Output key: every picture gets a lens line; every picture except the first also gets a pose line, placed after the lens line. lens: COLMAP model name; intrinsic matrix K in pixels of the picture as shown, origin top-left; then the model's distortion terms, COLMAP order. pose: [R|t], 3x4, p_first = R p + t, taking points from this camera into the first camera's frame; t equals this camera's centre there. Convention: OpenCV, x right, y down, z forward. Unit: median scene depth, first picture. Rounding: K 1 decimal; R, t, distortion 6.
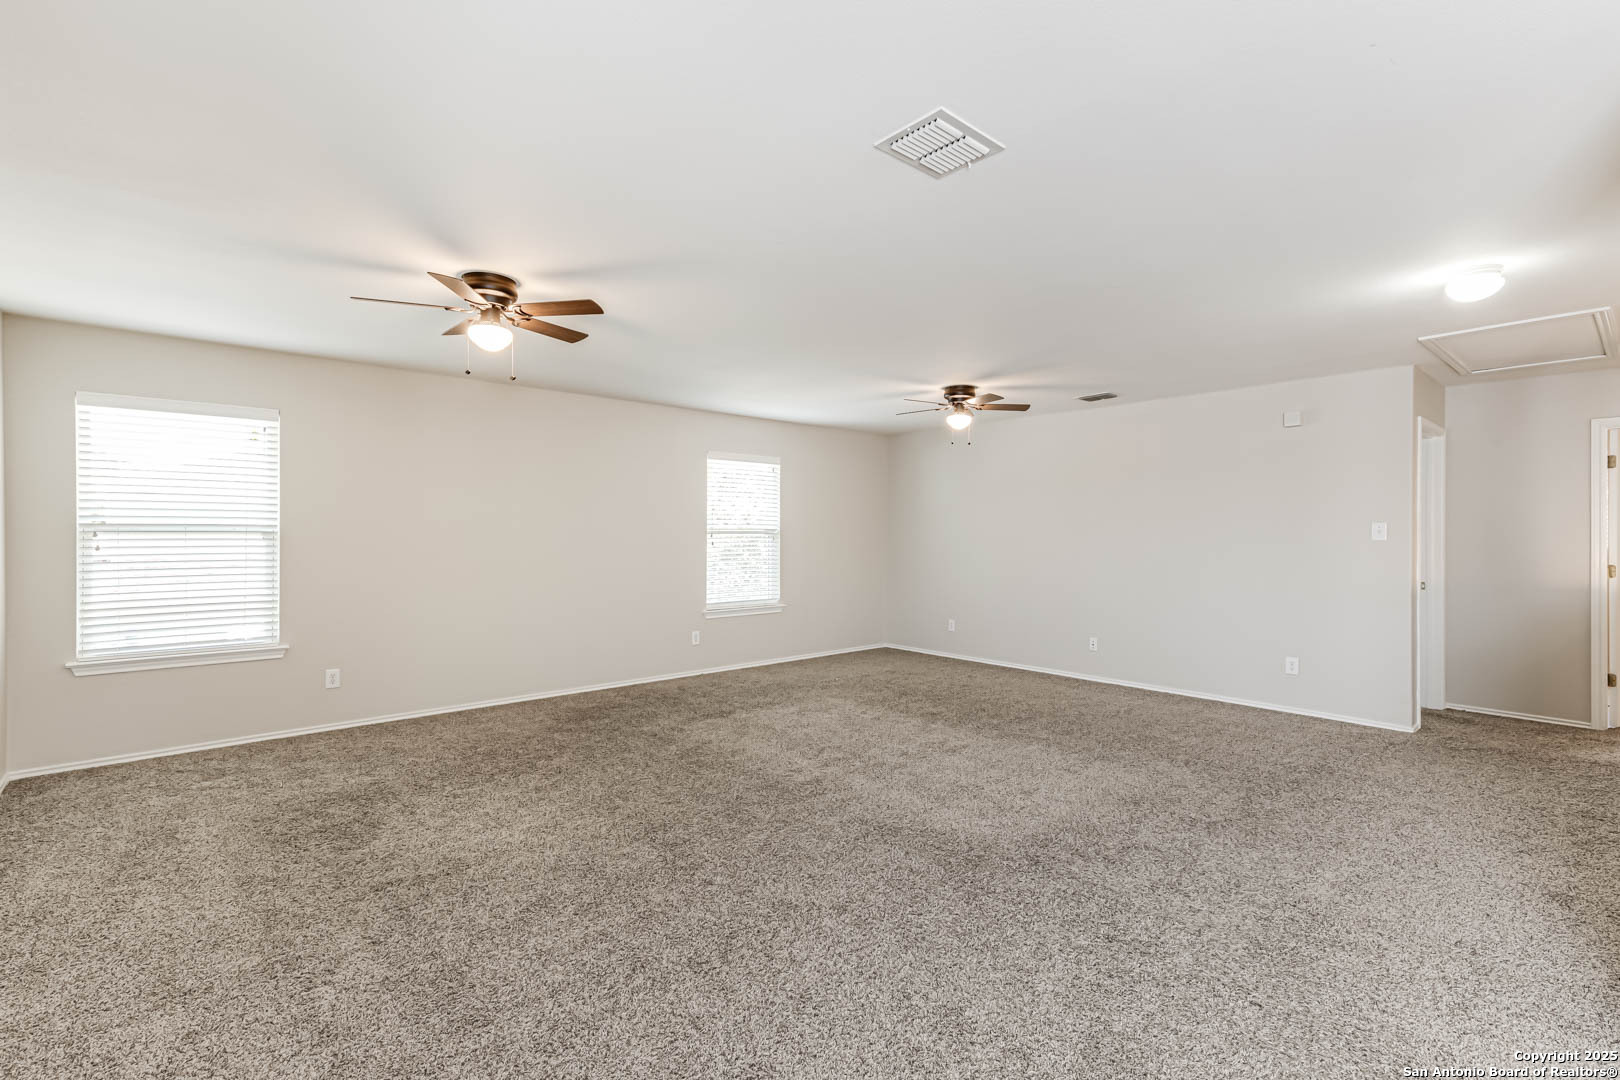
lens RADIAL K [[727.9, 0, 812.2], [0, 727.9, 537.5], [0, 0, 1]] dist [0.028159, -0.000450]
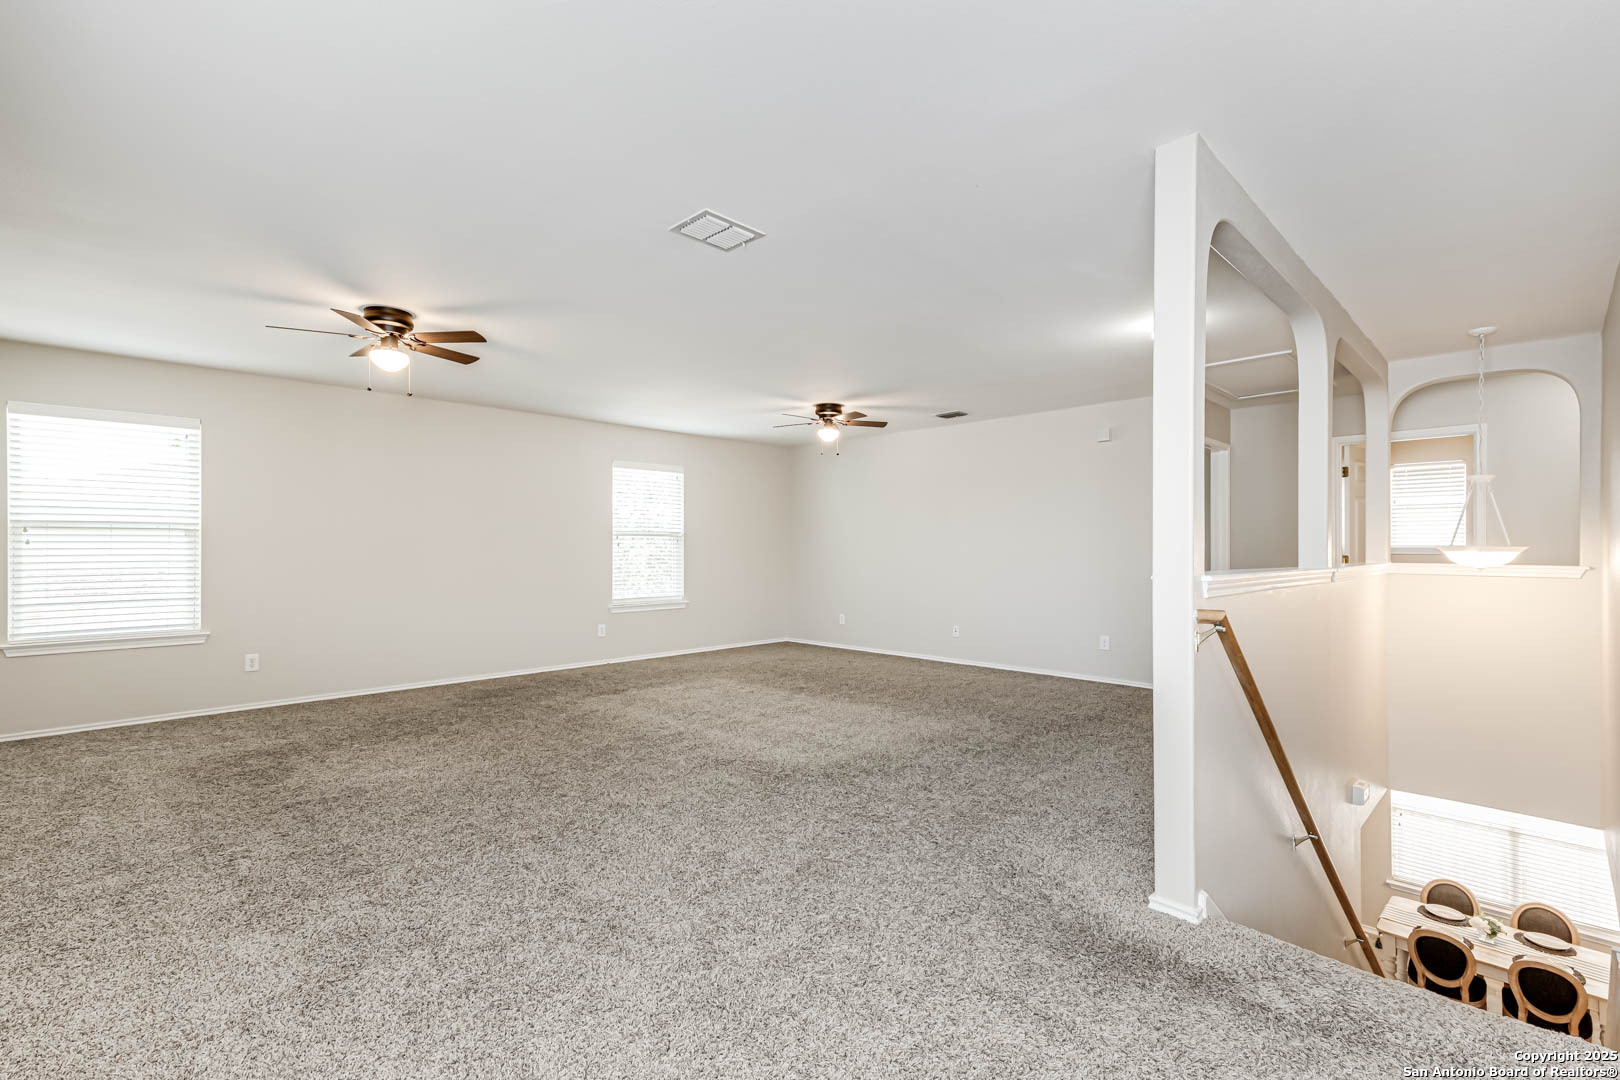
lens RADIAL K [[727.9, 0, 808.6], [0, 727.9, 547.7], [0, 0, 1]] dist [0.028159, -0.000450]
pose [[0.997865, -0.003410, 0.065215, 0.127695], [0.003776, 0.999978, -0.005495, 0.032841], [-0.065195, 0.005730, 0.997856, -0.187091]]
